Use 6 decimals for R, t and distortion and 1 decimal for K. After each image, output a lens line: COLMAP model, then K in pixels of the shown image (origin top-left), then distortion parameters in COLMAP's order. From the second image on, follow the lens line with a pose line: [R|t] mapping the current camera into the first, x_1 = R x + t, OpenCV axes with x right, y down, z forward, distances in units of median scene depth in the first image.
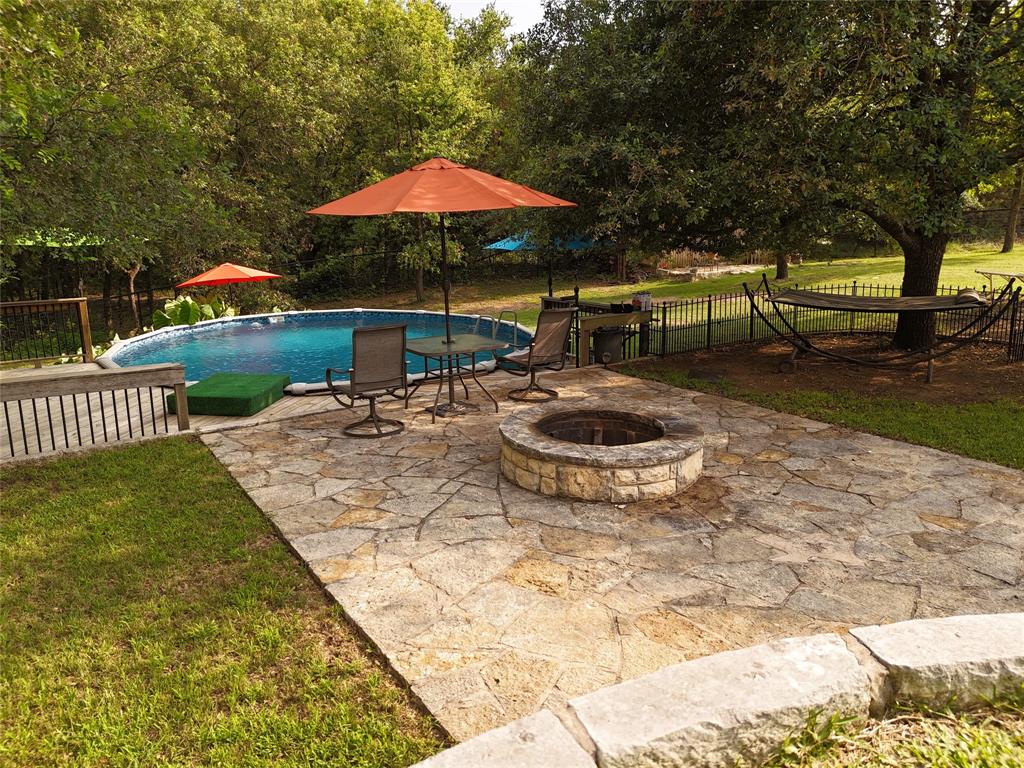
lens RADIAL K [[747.7, 0, 512.0], [0, 747.7, 384.0], [0, 0, 1]] dist [0.151886, -0.278456]
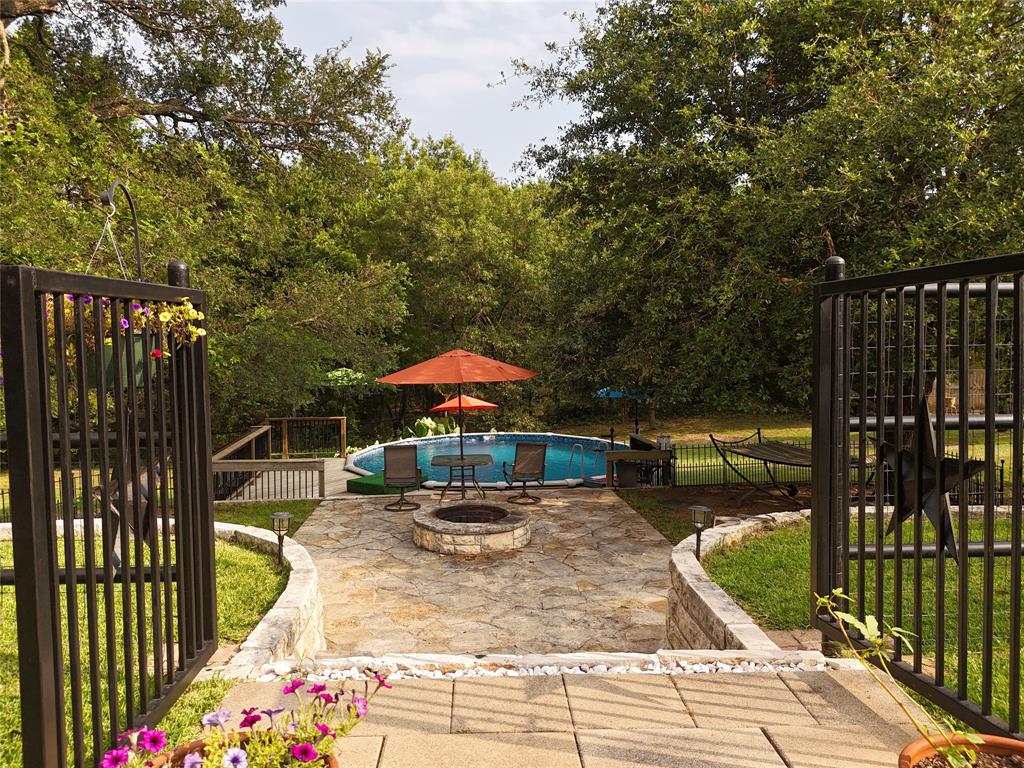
lens RADIAL K [[747.7, 0, 512.0], [0, 747.7, 384.0], [0, 0, 1]] dist [0.151886, -0.278456]
pose [[0.891236, 0.034496, -0.452226, 1.007692], [-0.106384, 0.985185, -0.134509, -0.013917], [0.440886, 0.167989, 0.881702, -0.529692]]
